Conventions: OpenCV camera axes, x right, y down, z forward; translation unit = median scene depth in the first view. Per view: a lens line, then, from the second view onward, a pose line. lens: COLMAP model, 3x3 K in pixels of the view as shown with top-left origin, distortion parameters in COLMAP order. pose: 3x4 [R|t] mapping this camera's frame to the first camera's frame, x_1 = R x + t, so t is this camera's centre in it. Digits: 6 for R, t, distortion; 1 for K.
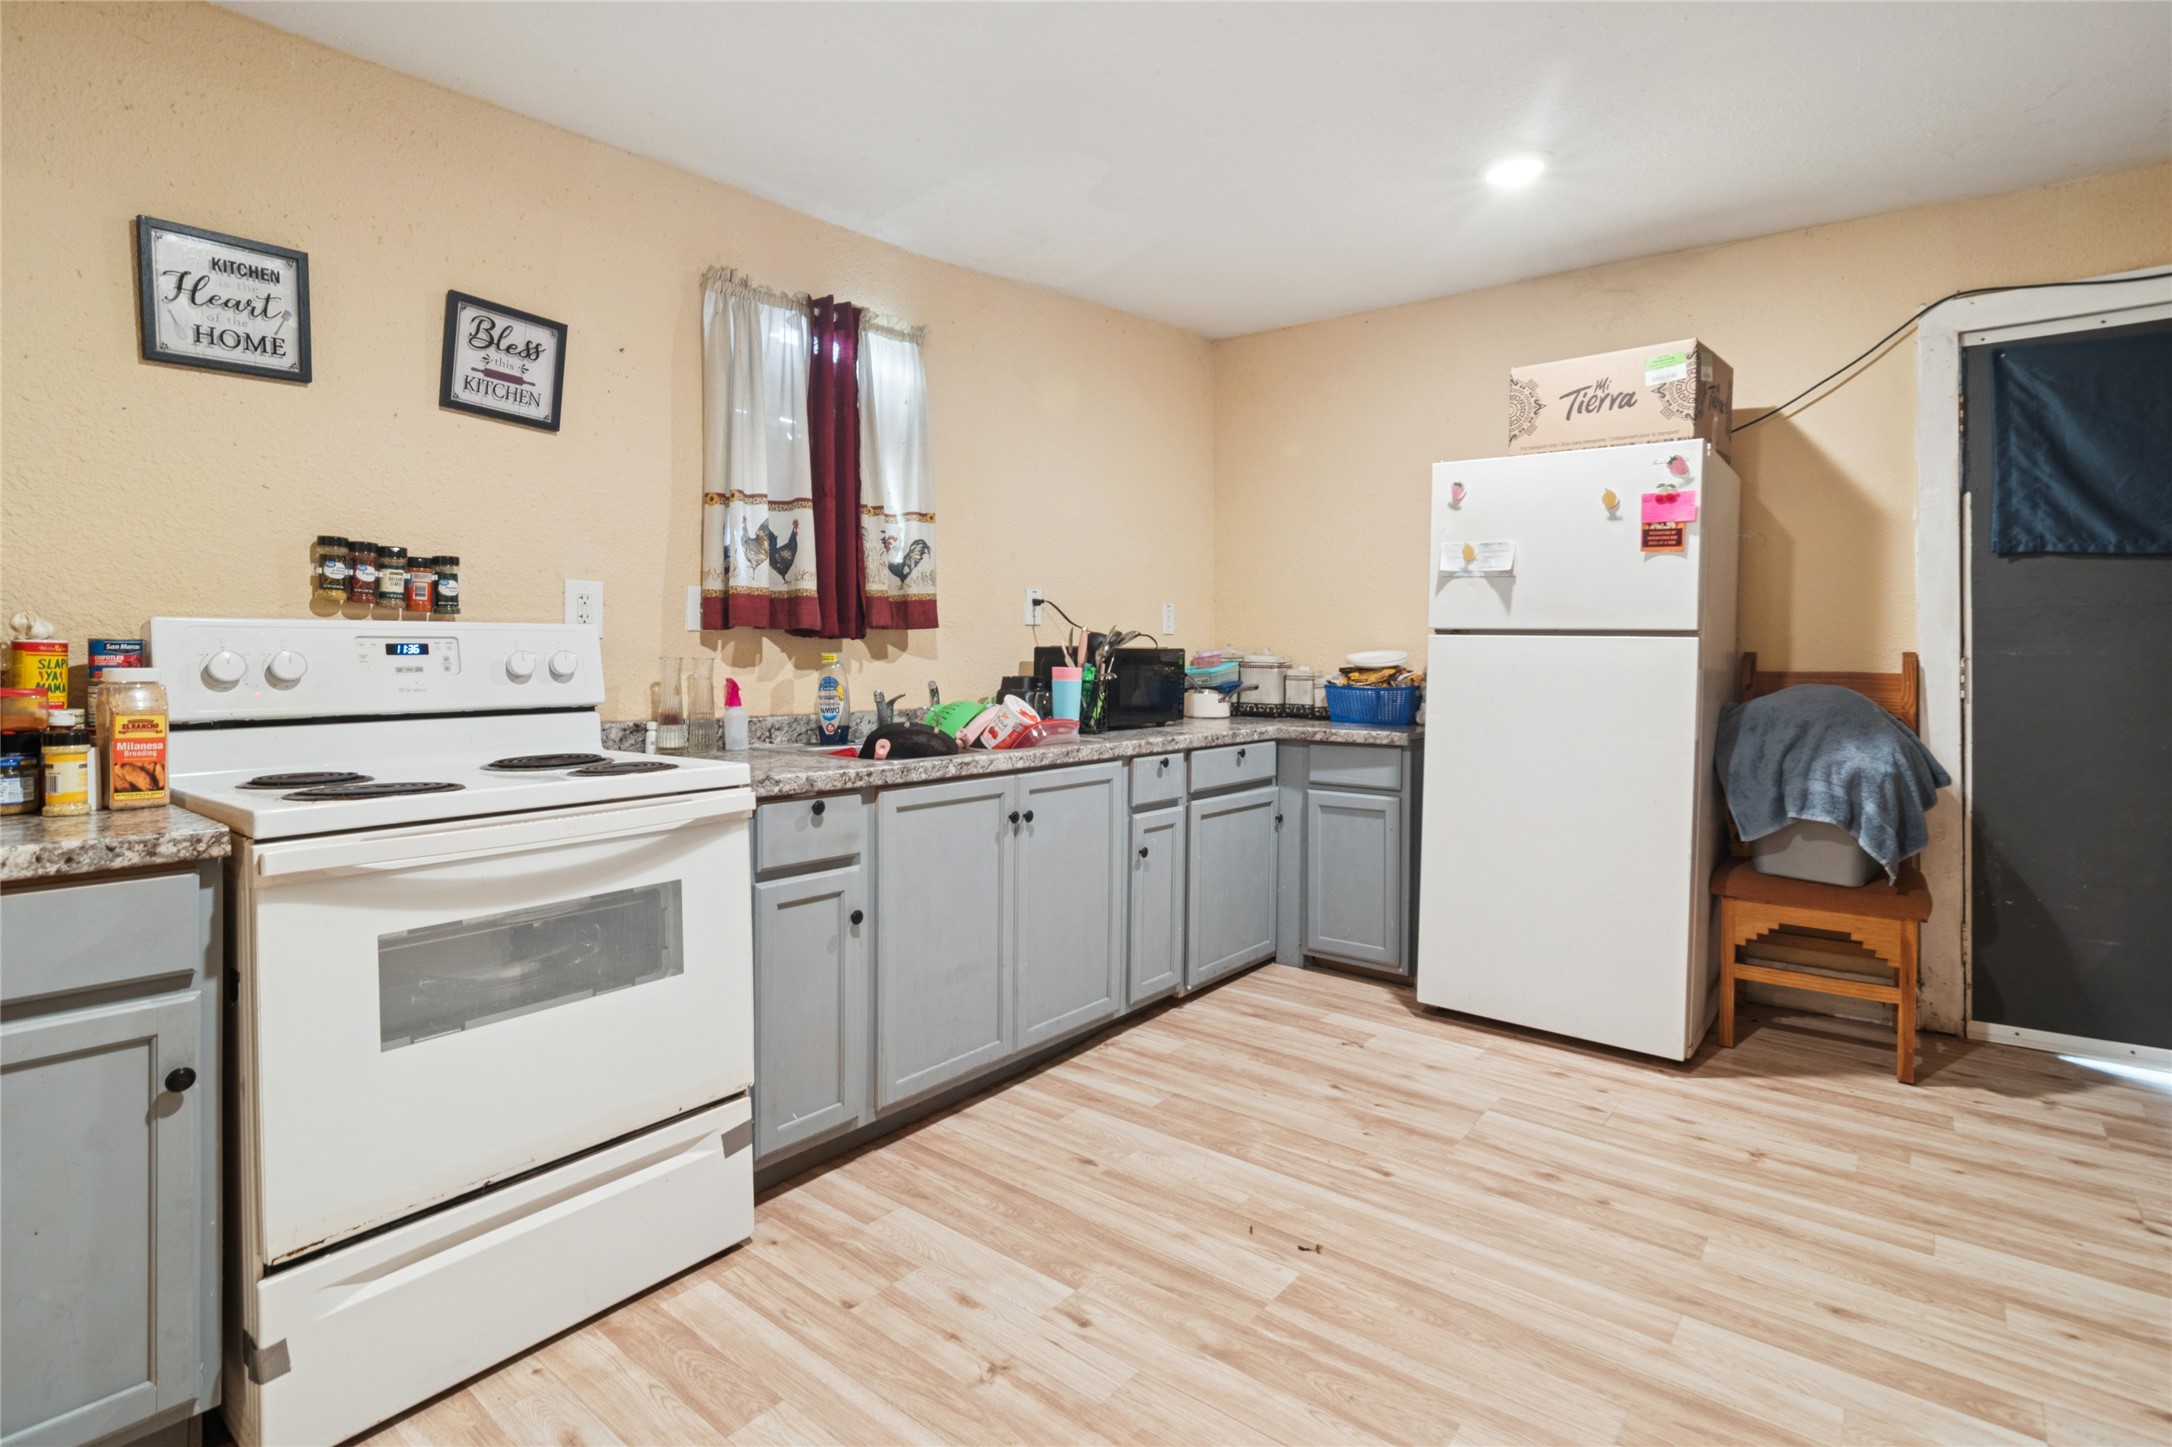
lens RADIAL K [[1065.3, 0, 1075.0], [0, 1065.3, 654.7], [0, 0, 1]] dist [0.001783, 0.000587]
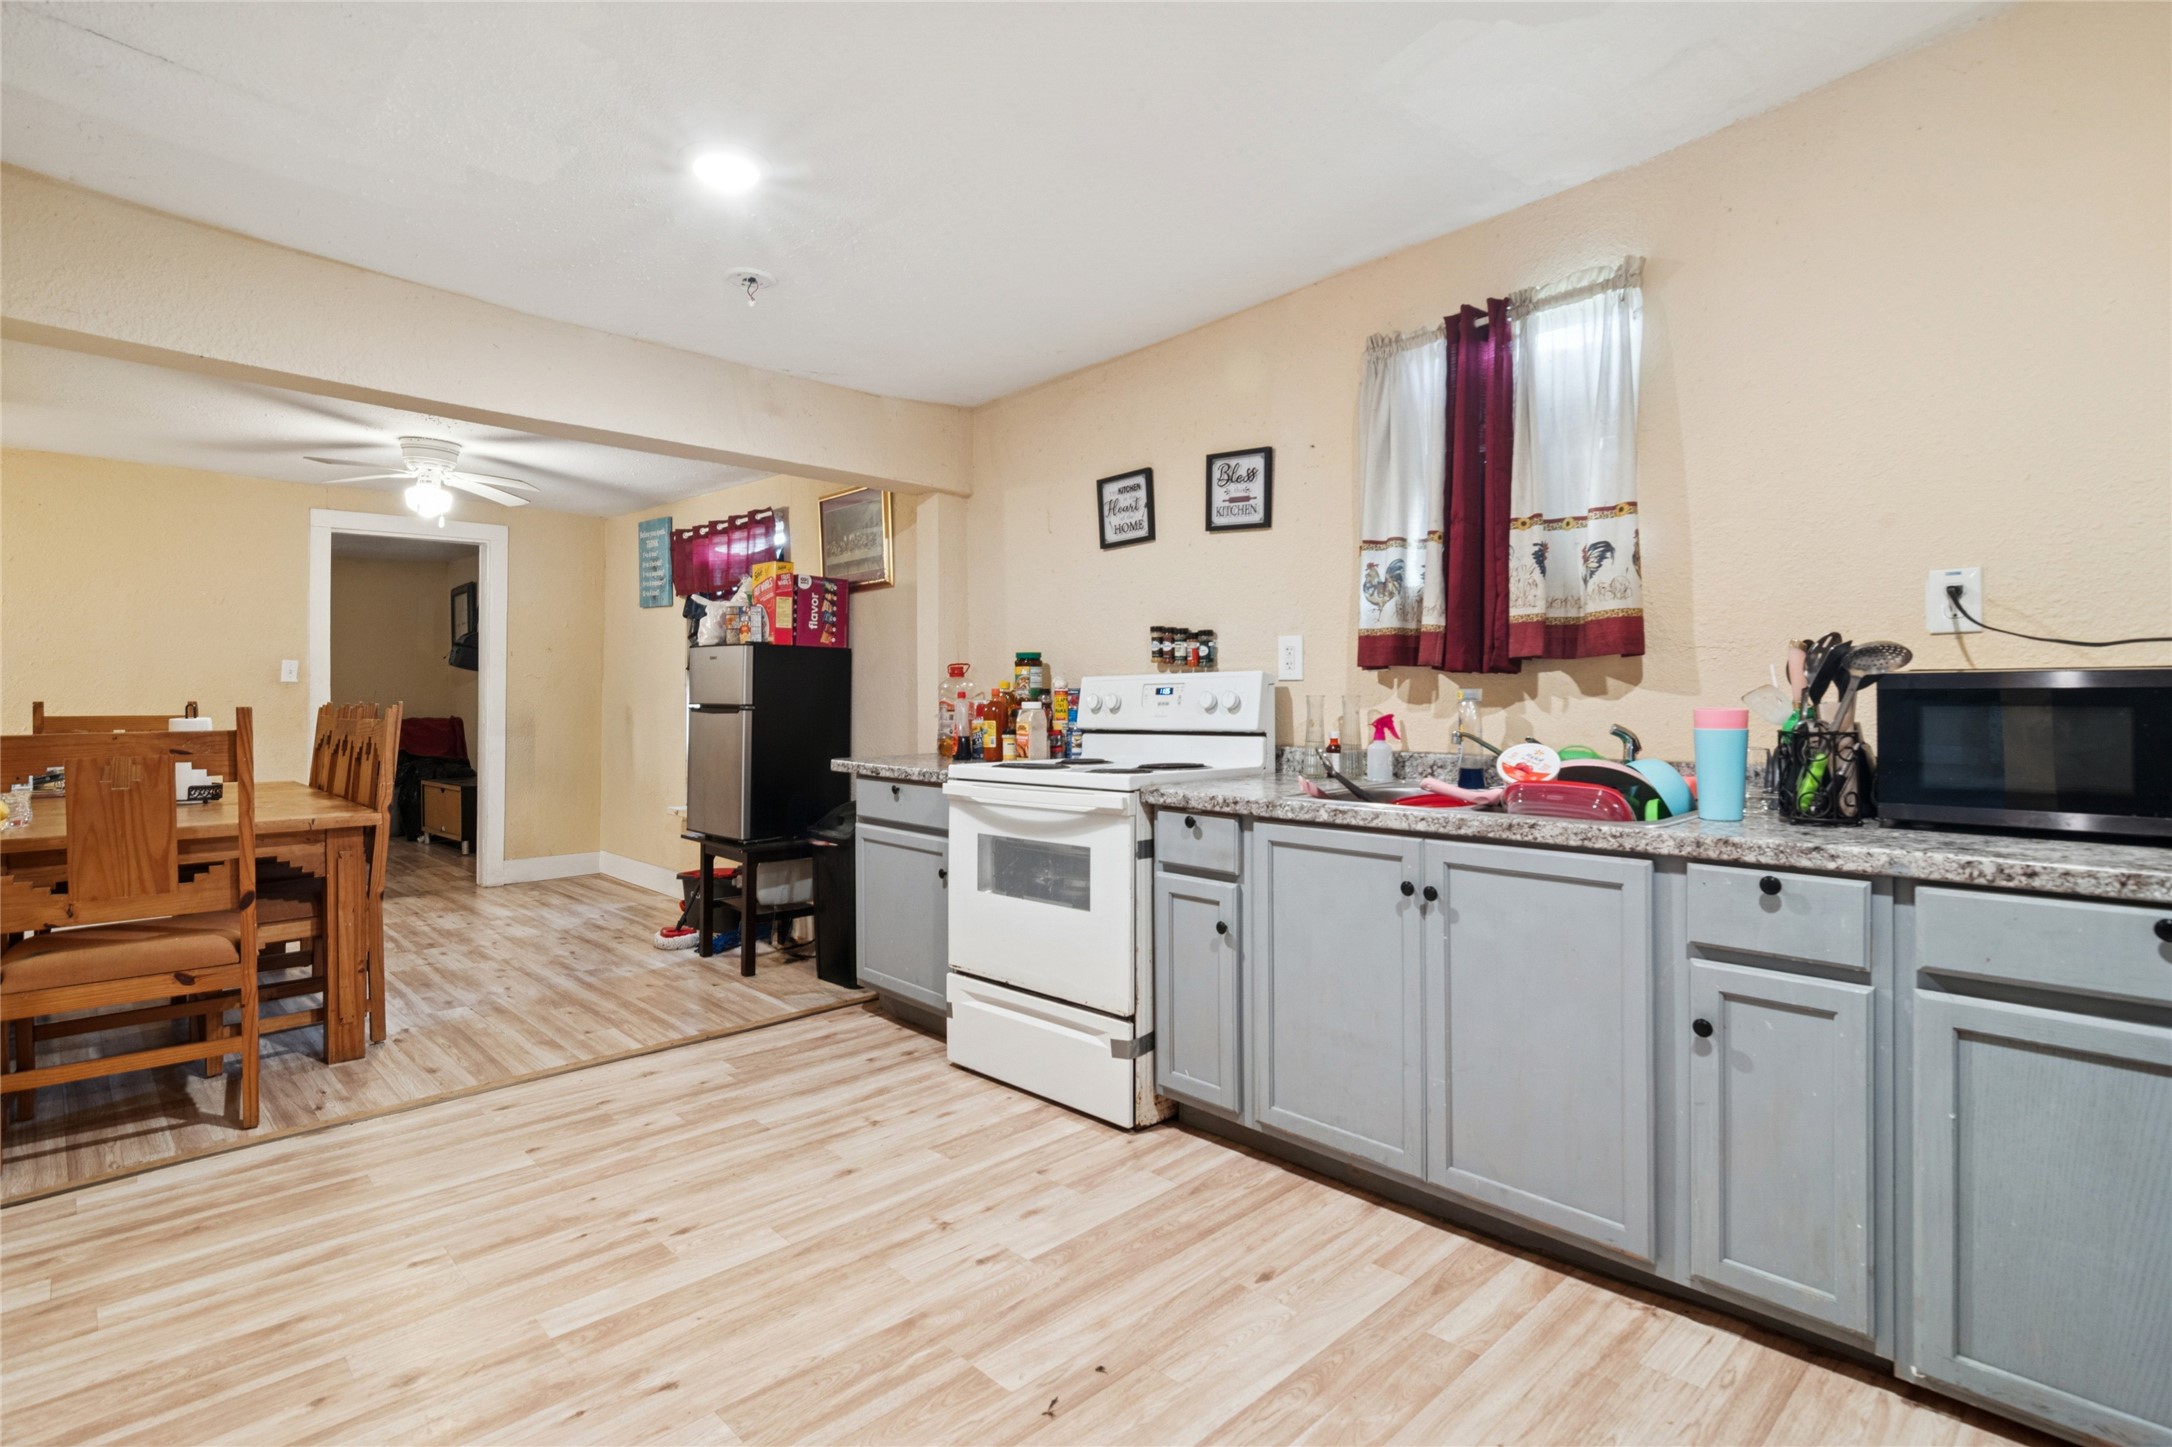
lens RADIAL K [[1053.0, 0, 1083.9], [0, 1053.0, 677.4], [0, 0, 1]] dist [0.001317, -0.000038]
pose [[-0.118690, -0.016655, -0.992792, 0.762917], [0.011028, 0.999776, -0.018091, 0.001066], [0.992870, -0.013095, -0.118479, 0.824054]]
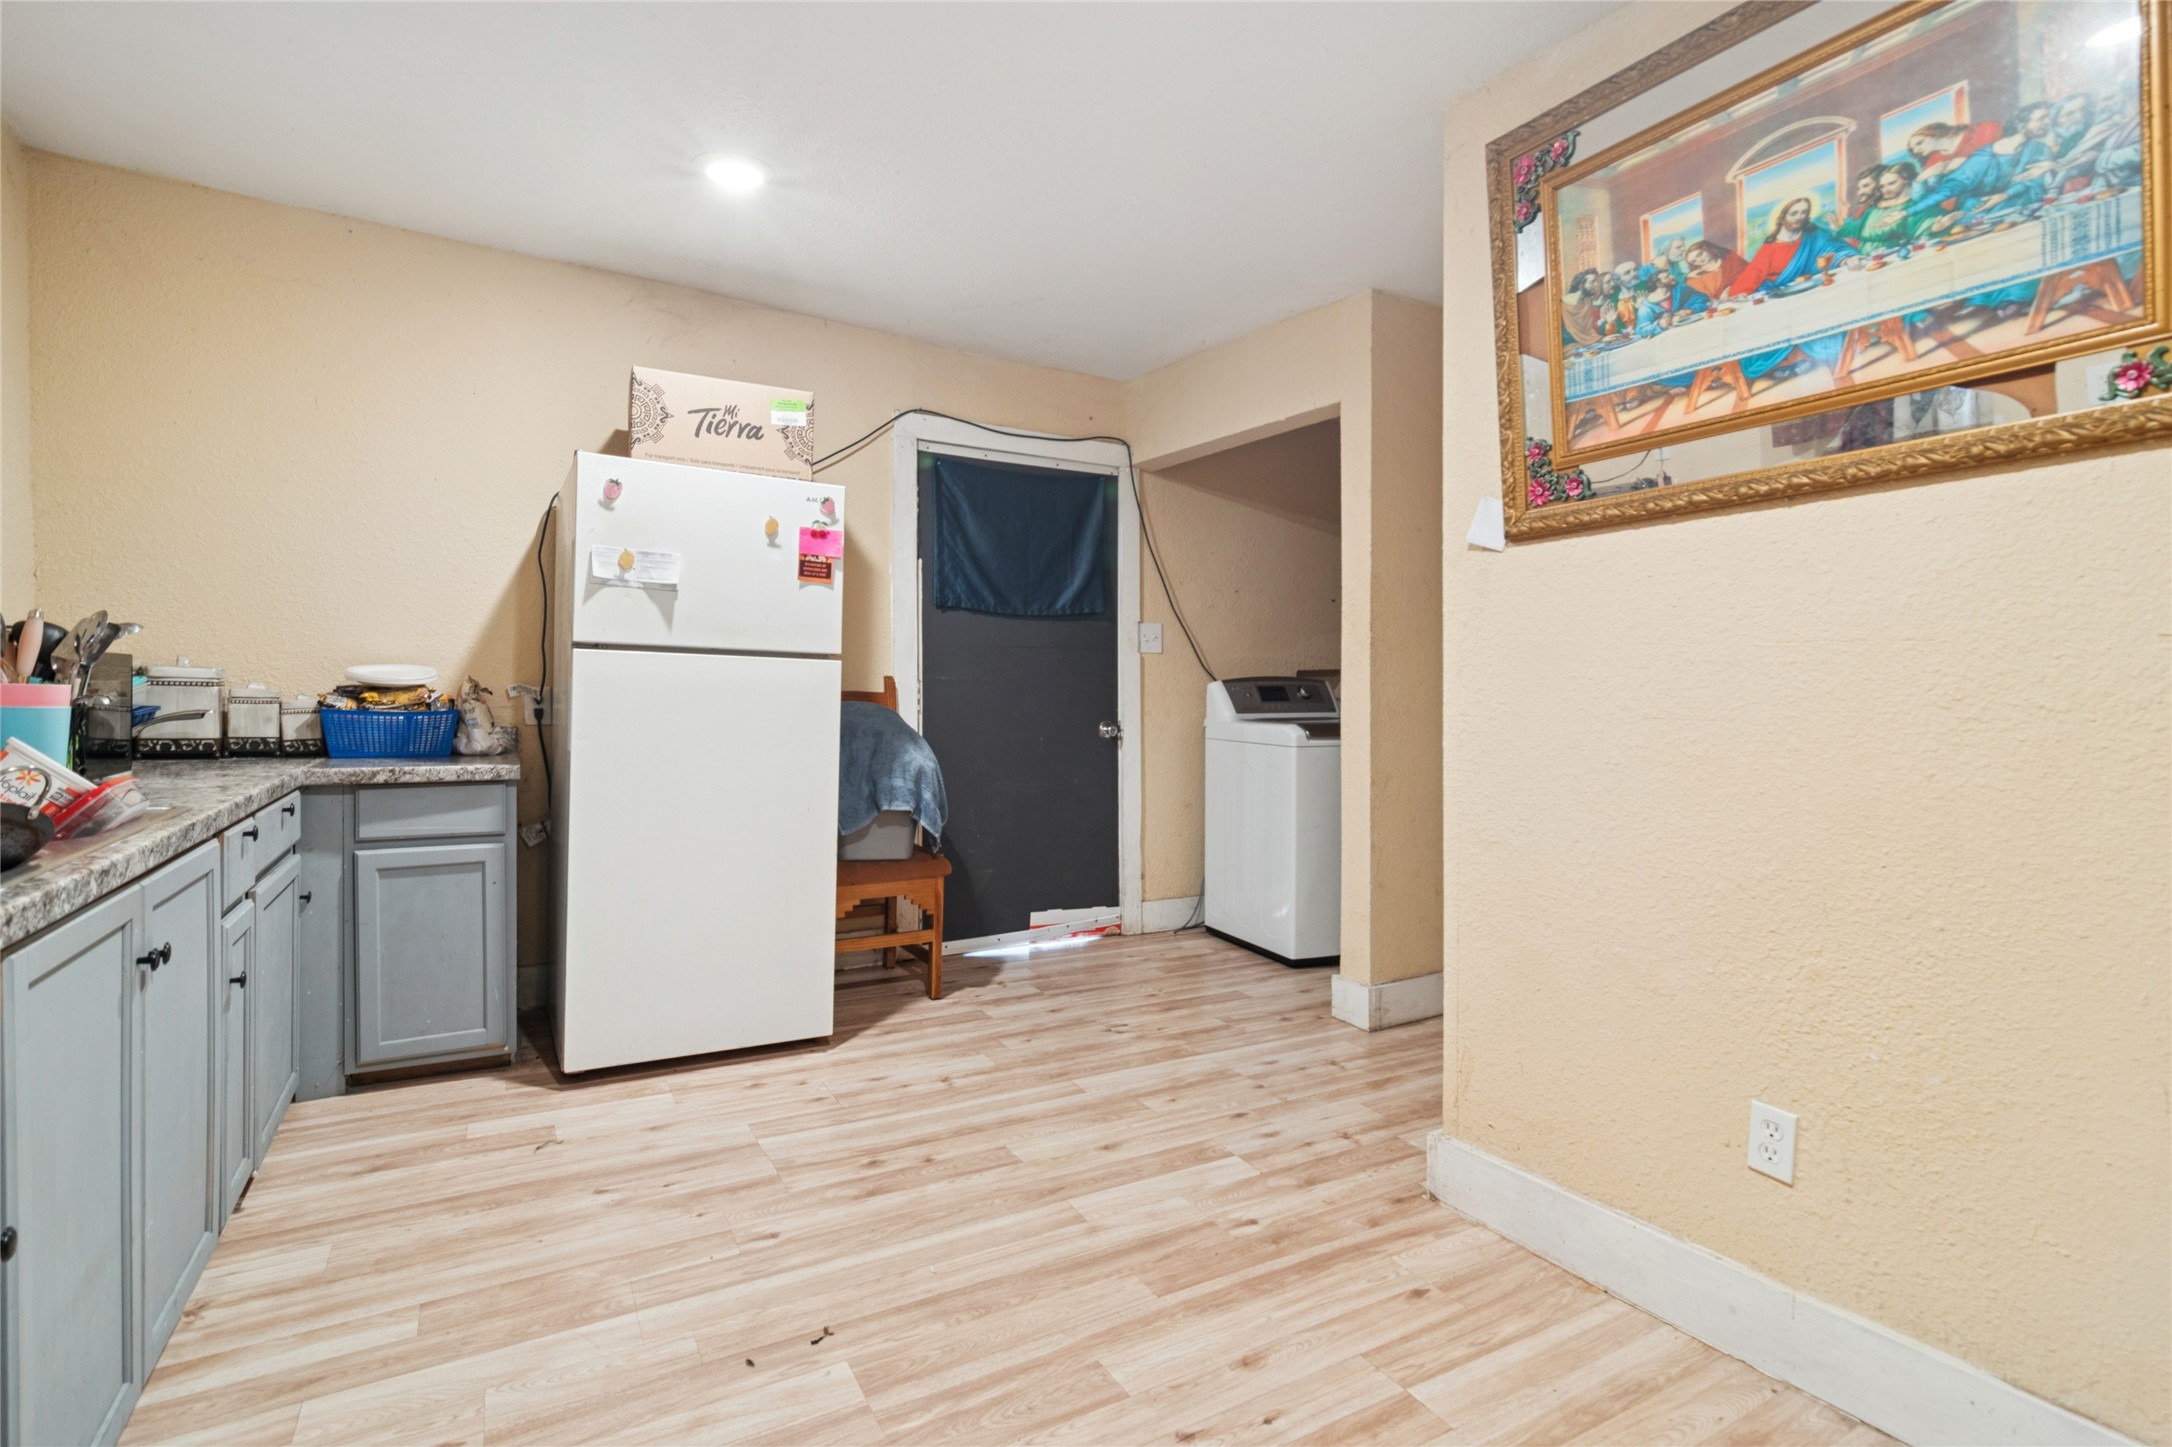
lens RADIAL K [[1054.3, 0, 1099.3], [0, 1054.3, 701.3], [0, 0, 1]] dist [0.000972, 0.000611]
pose [[0.349952, -0.009223, 0.936722, -0.380317], [-0.014914, 0.999770, 0.015415, 0.005468], [-0.936649, -0.019364, 0.349734, 0.352150]]
